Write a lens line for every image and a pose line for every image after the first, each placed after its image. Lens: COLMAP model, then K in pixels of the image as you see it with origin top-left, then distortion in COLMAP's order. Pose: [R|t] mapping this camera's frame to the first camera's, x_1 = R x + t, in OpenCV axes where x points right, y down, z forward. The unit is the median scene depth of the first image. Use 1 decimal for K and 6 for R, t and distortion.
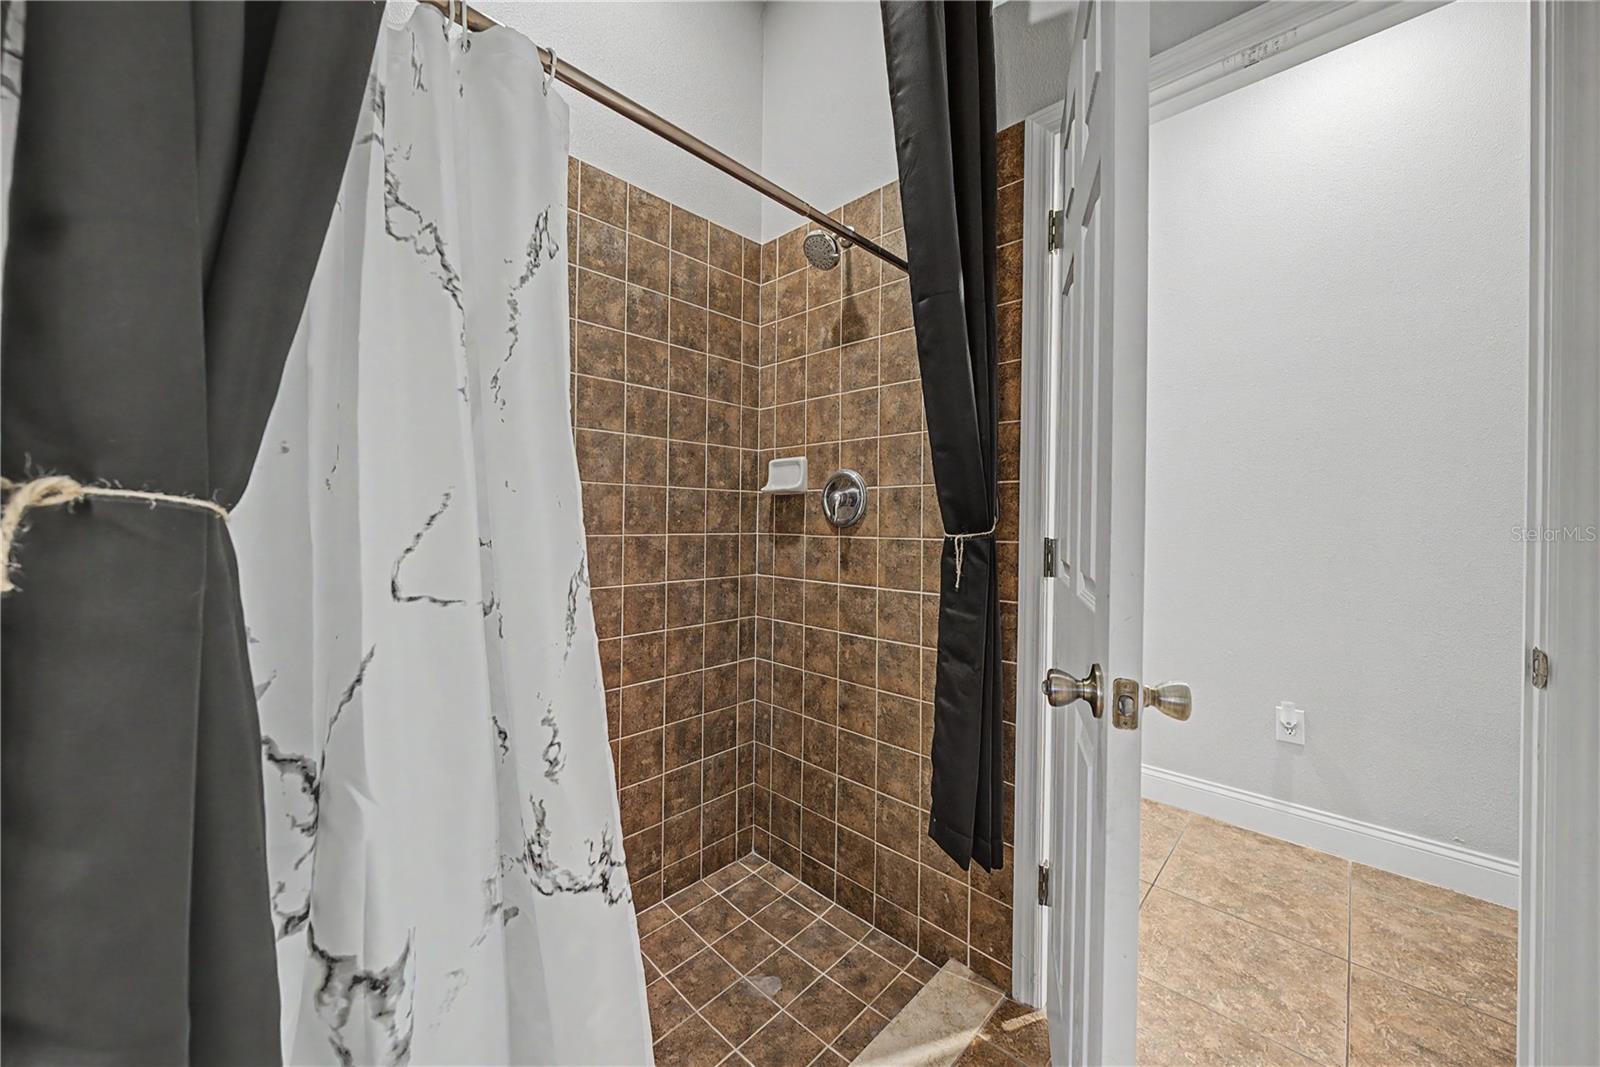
lens RADIAL K [[570.5, 0, 798.4], [0, 570.5, 526.5], [0, 0, 1]] dist [-0.006913, 0.000148]
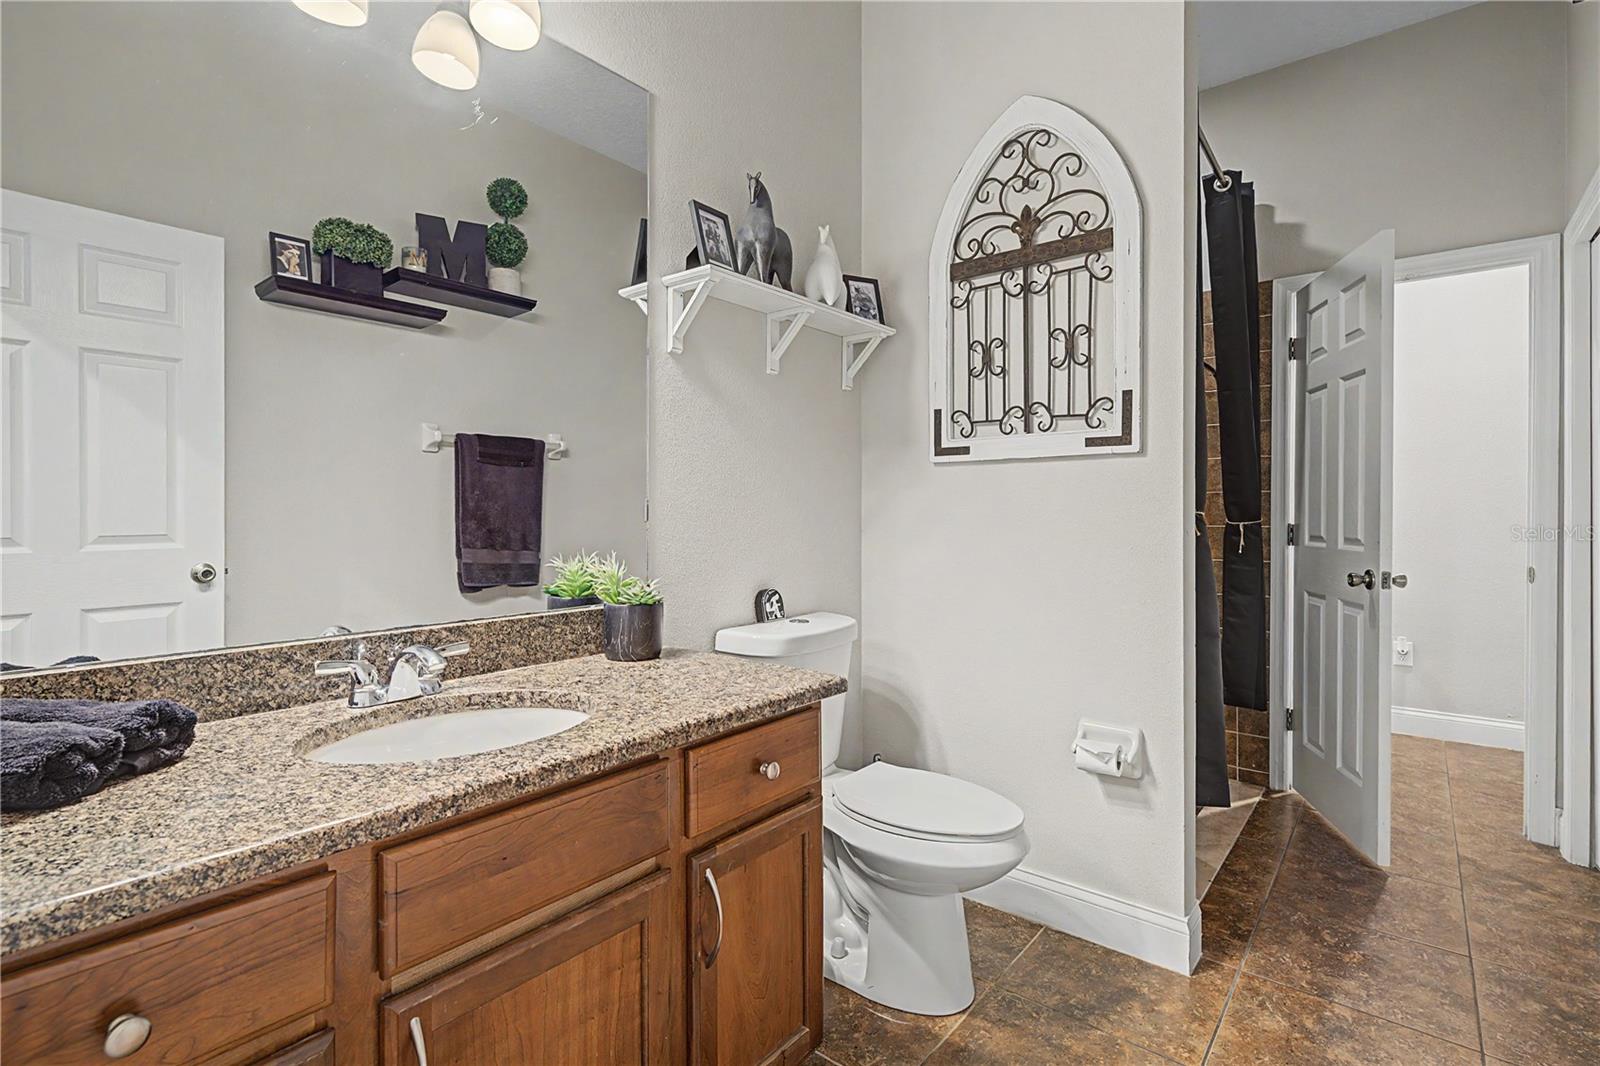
lens RADIAL K [[750.4, 0, 796.2], [0, 750.4, 524.6], [0, 0, 1]] dist [0.001381, -0.000469]
pose [[0.996170, -0.007846, 0.087085, -1.292302], [0.007227, 0.999946, 0.007417, -0.005351], [-0.087138, -0.006760, 0.996173, -1.187676]]
